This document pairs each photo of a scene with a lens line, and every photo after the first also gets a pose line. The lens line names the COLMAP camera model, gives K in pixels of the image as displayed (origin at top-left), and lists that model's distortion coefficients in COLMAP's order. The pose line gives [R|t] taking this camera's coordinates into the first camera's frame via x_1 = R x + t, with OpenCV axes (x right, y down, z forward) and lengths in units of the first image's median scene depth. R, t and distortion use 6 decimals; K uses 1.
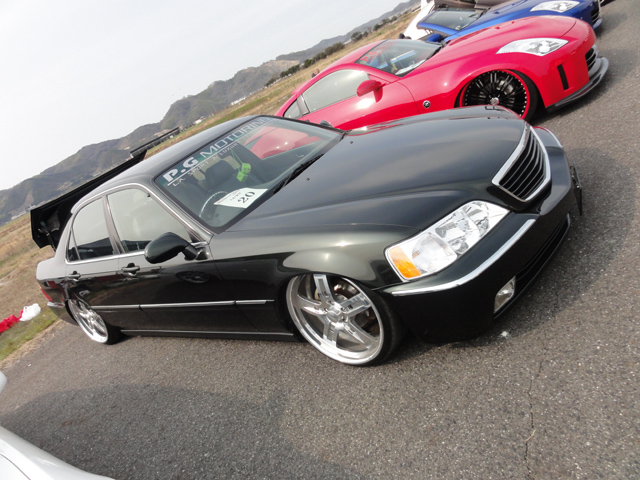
lens RADIAL K [[447.7, 0, 316.1], [0, 447.7, 239.4], [0, 0, 1]] dist [-0.000473, 0.005581]
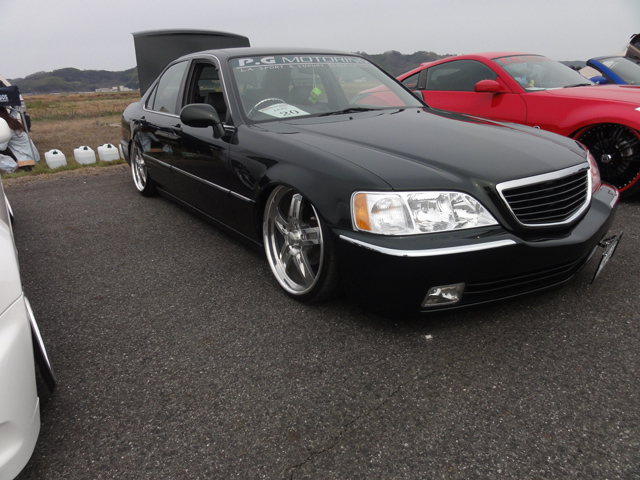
lens RADIAL K [[447.7, 0, 325.4], [0, 447.7, 246.5], [0, 0, 1]] dist [-0.000473, 0.005581]
pose [[0.857692, 0.487936, -0.162119, 0.304554], [-0.478858, 0.872875, 0.093725, 0.062142], [0.187241, -0.002755, 0.982310, 0.030515]]
